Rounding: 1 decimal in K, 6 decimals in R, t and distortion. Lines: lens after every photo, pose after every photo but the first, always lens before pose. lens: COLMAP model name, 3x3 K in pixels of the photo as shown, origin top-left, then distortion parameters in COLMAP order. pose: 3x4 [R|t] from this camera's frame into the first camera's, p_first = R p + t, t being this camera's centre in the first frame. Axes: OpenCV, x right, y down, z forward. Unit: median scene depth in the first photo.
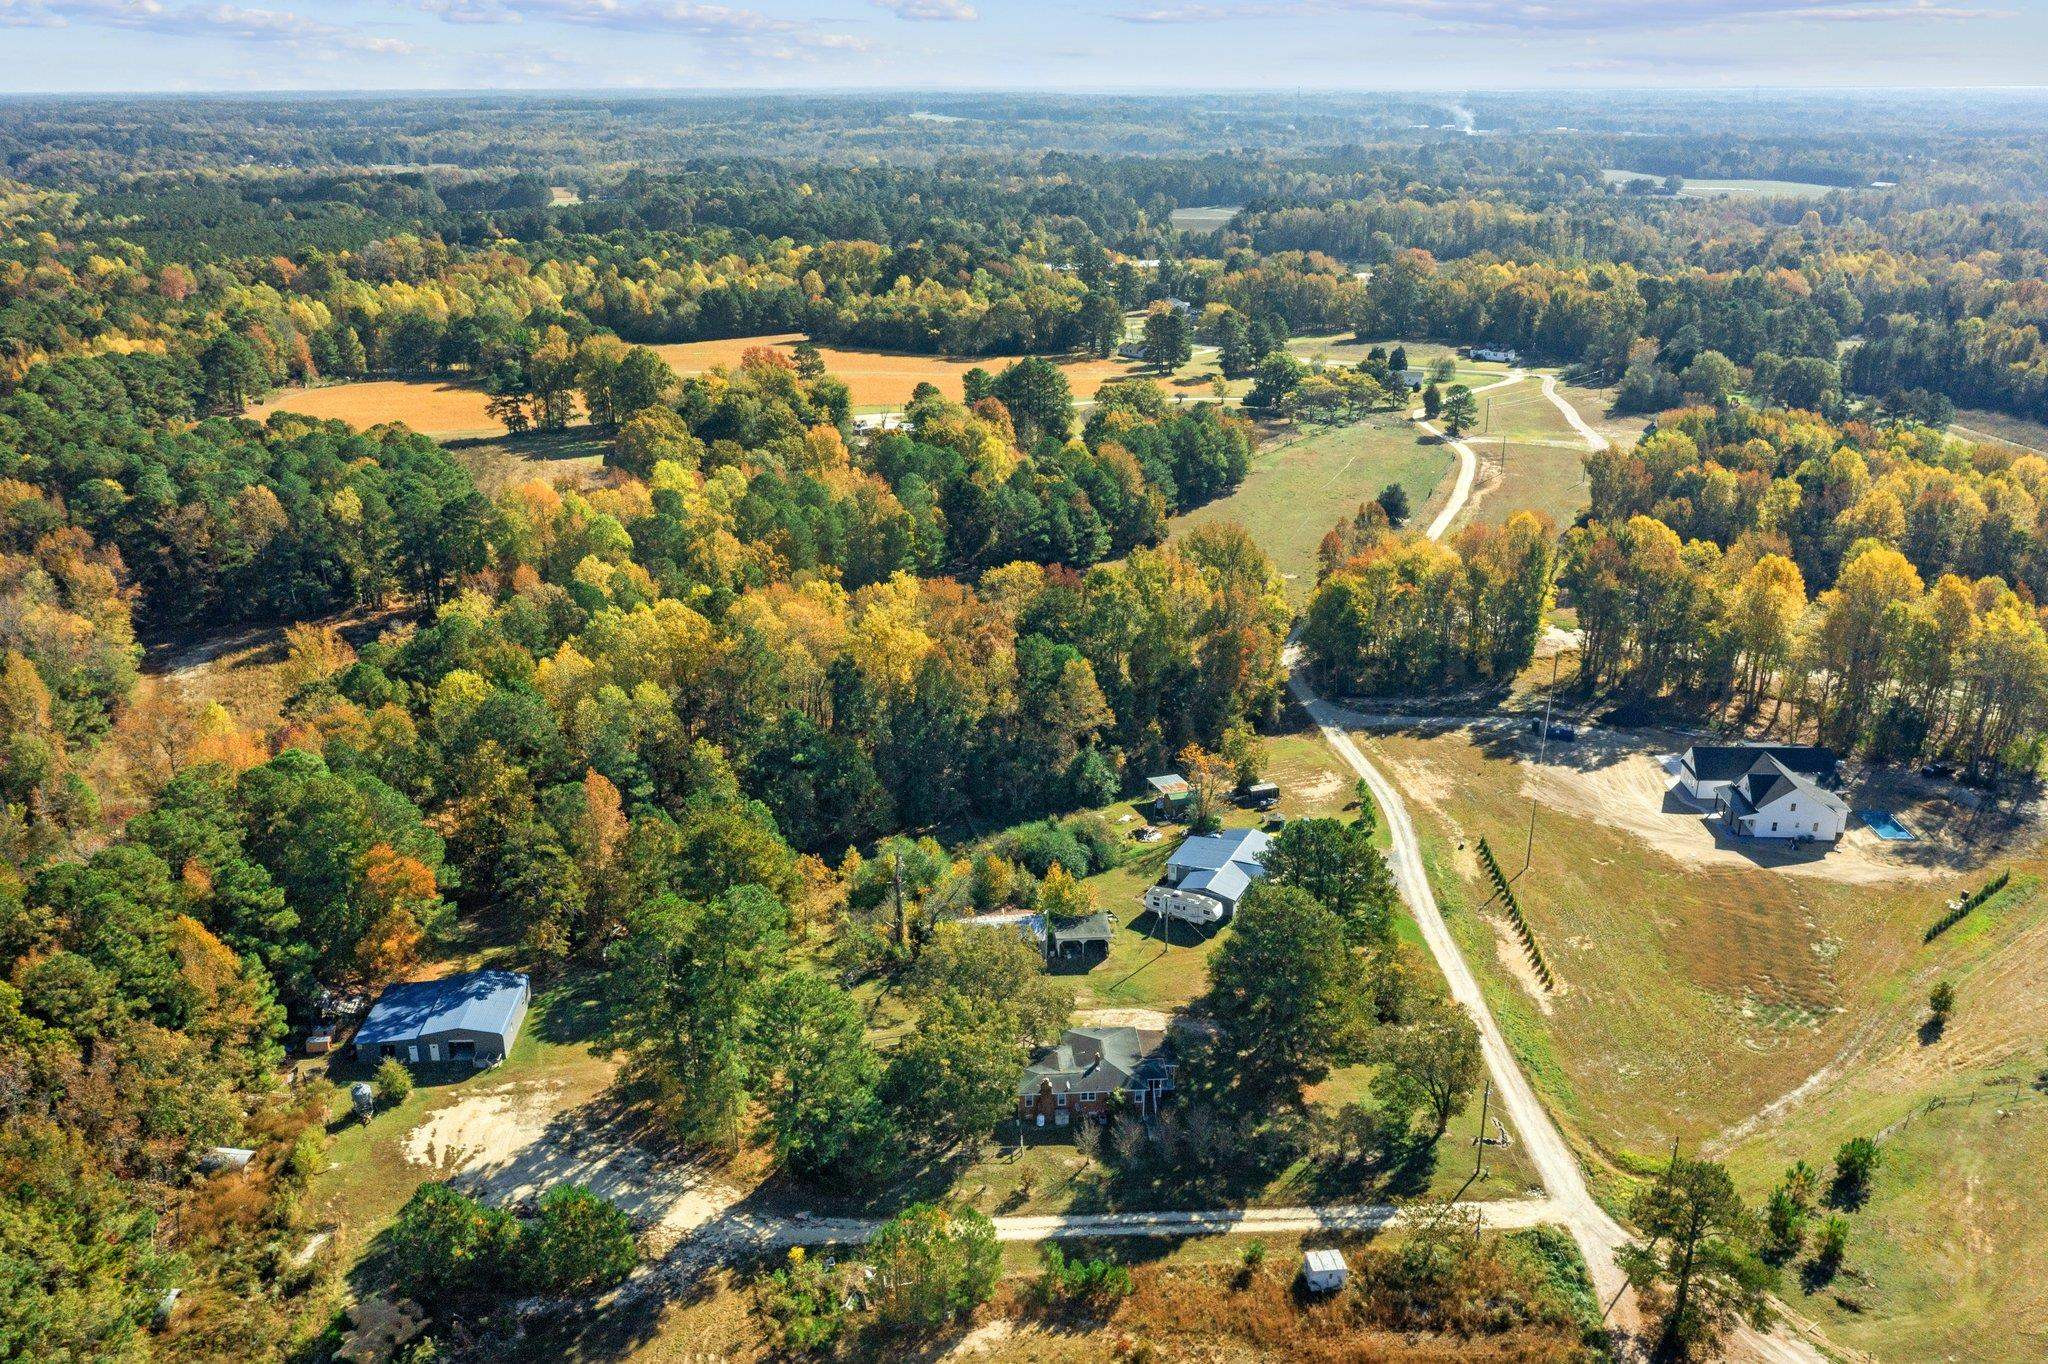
lens RADIAL K [[1622.9, 0, 1024.0], [0, 1622.9, 682.0], [0, 0, 1]] dist [-0.016856, -0.002779]
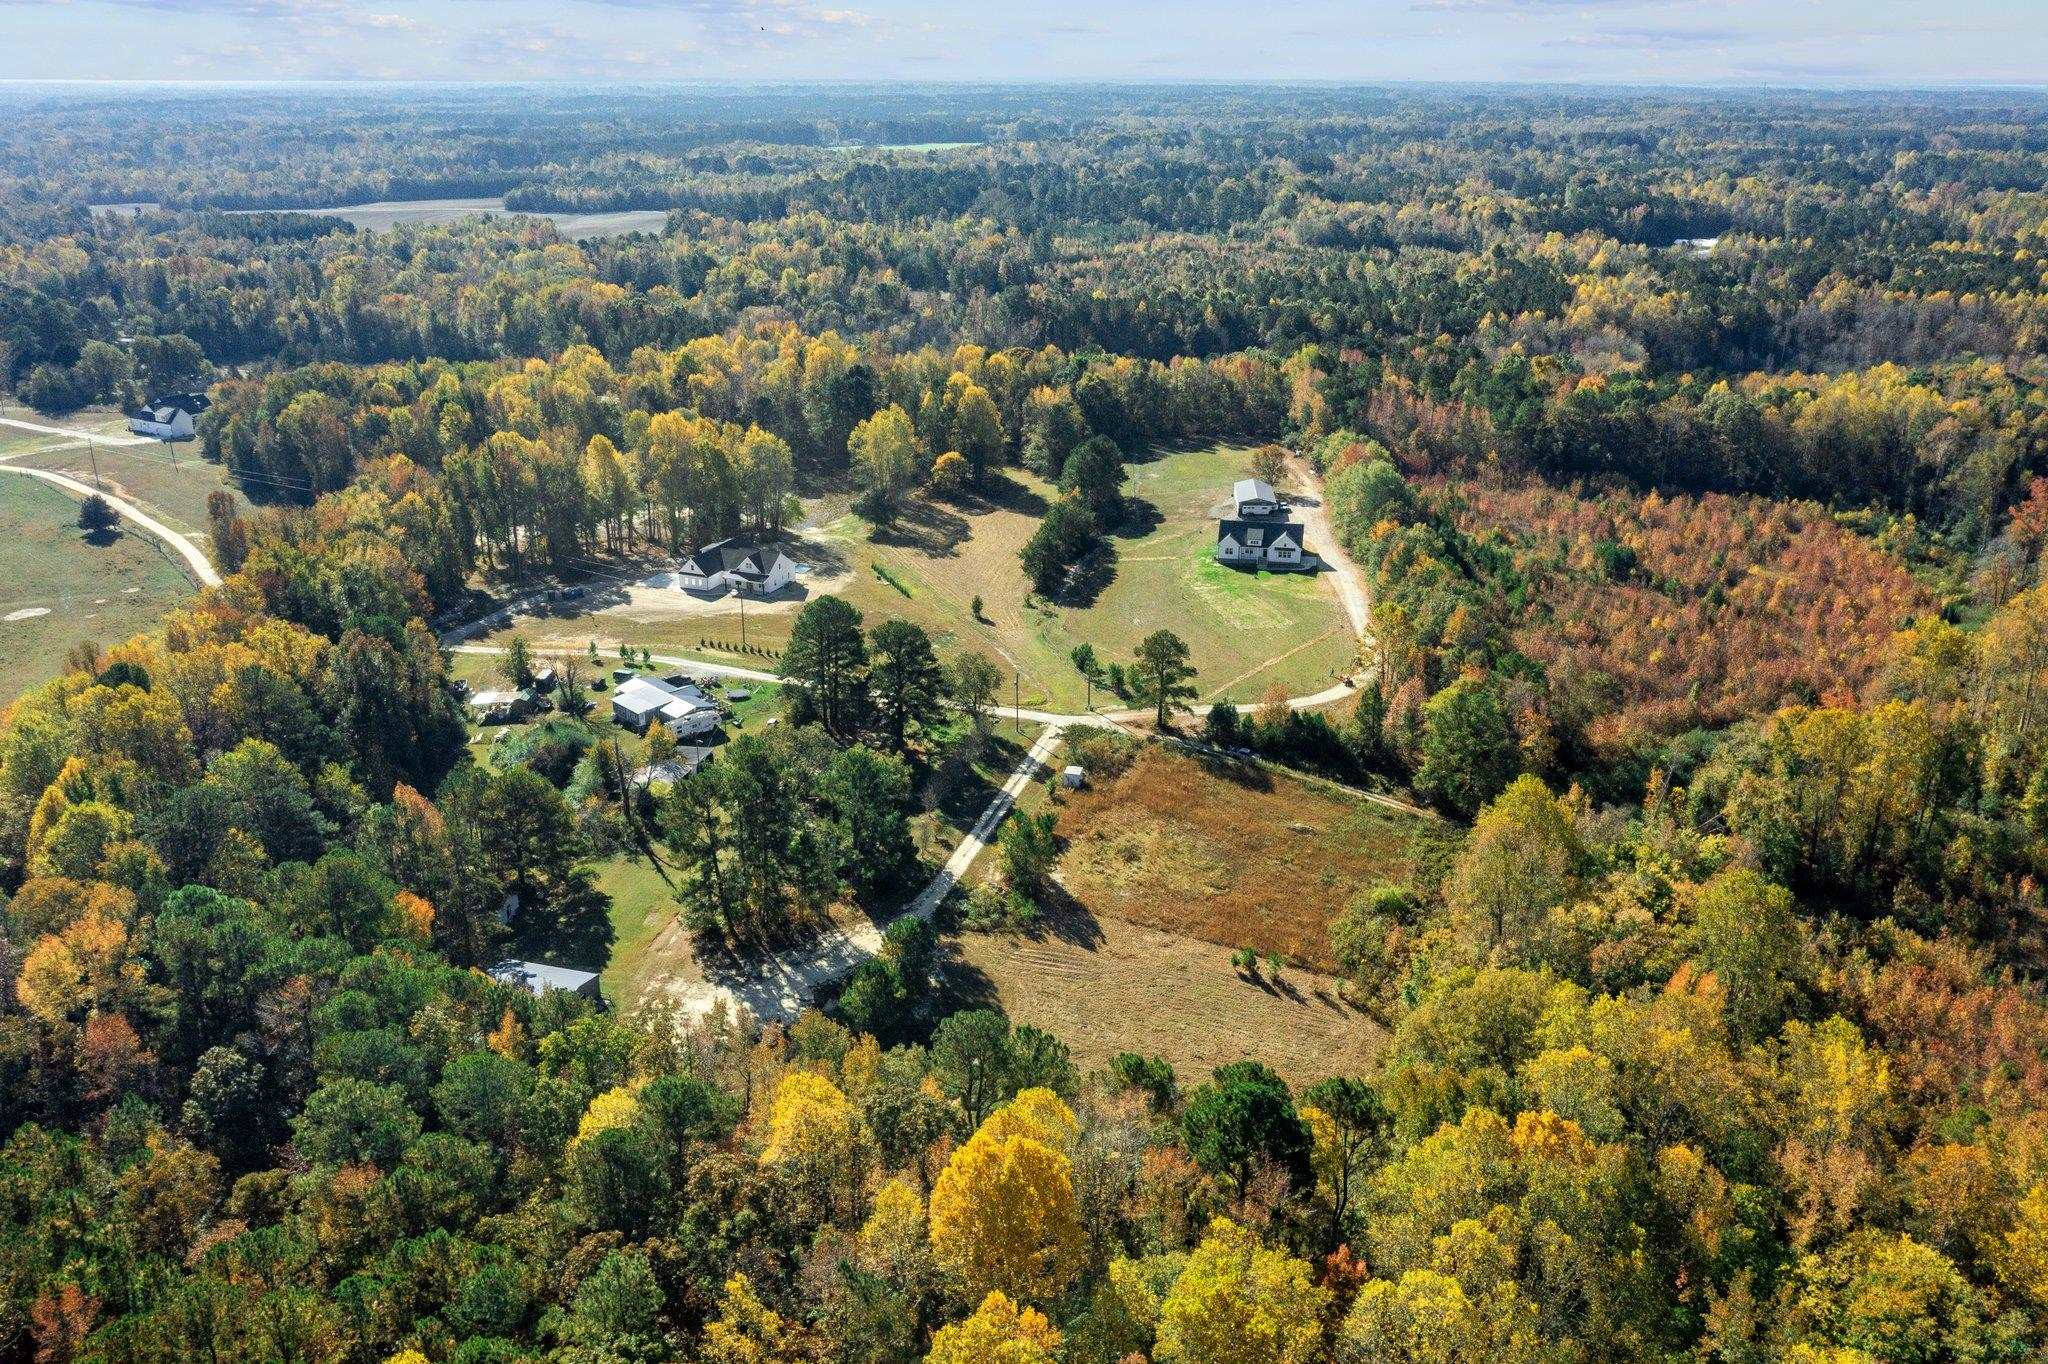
lens RADIAL K [[1622.9, 0, 1024.0], [0, 1622.9, 682.0], [0, 0, 1]] dist [-0.016856, -0.002779]
pose [[0.318528, -0.318248, 0.892893, -1.256978], [0.309391, 0.925274, 0.219418, -0.129426], [-0.896001, 0.206362, 0.393188, 0.289113]]
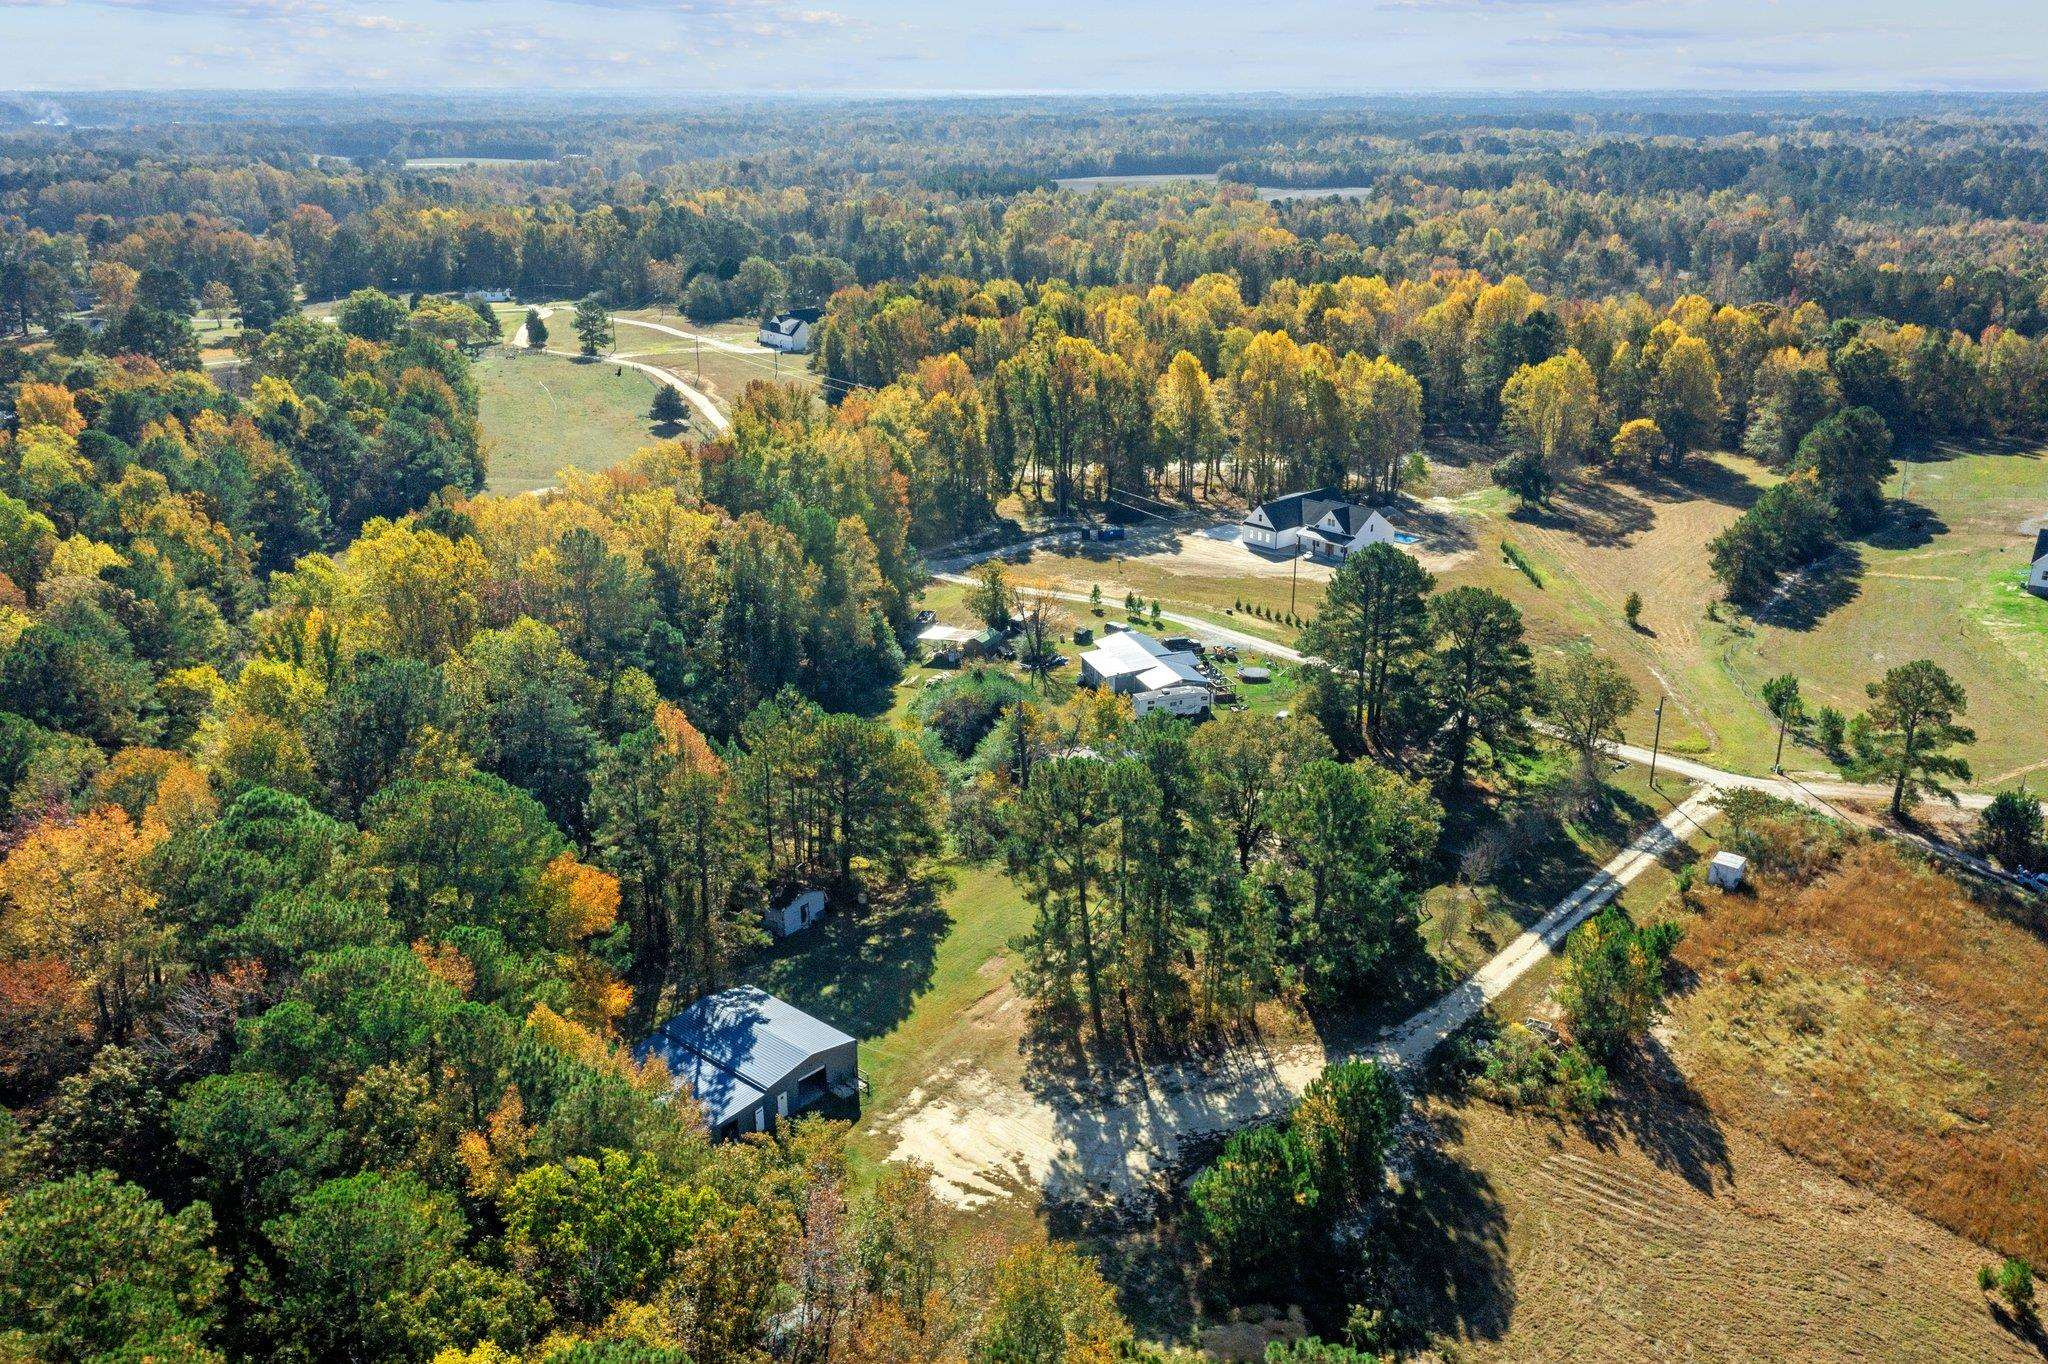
lens RADIAL K [[1622.9, 0, 1024.0], [0, 1622.9, 682.0], [0, 0, 1]] dist [-0.016856, -0.002779]
pose [[0.692195, -0.234039, 0.682709, -0.785183], [0.236467, 0.967289, 0.091844, 0.020299], [-0.681872, 0.097864, 0.724896, 0.460356]]
